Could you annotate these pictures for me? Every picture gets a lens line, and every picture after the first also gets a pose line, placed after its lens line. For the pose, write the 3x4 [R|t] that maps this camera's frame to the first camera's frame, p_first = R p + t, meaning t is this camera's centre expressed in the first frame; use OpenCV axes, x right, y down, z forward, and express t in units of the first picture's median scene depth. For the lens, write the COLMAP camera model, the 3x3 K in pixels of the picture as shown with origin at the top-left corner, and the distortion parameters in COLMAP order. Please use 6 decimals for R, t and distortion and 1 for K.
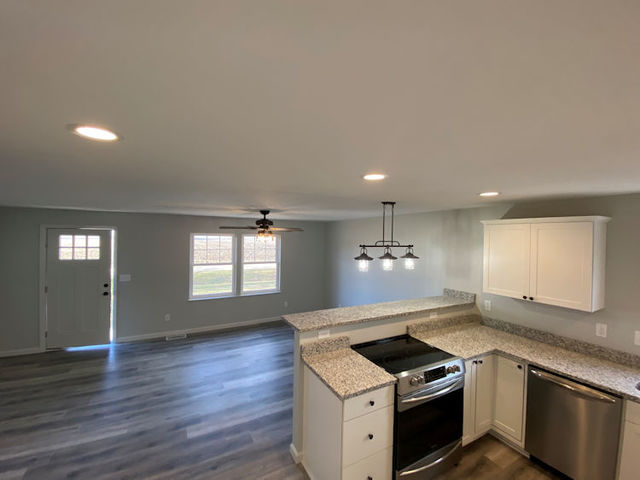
lens RADIAL K [[269.0, 0, 320.0], [0, 269.0, 240.0], [0, 0, 1]] dist [0.050609, -0.025594]
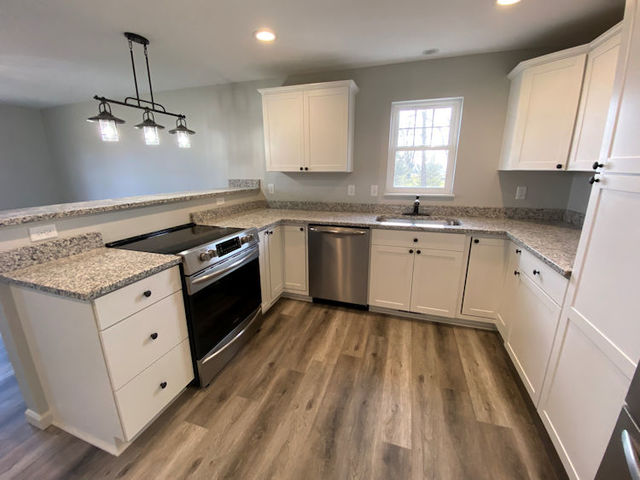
lens RADIAL K [[280.1, 0, 320.0], [0, 280.1, 240.0], [0, 0, 1]] dist [-0.021332, -0.000409]
pose [[0.731846, -0.200349, 0.651354, 0.057523], [0.028401, 0.963943, 0.264587, 0.209677], [-0.680878, -0.175138, 0.711148, 0.165529]]
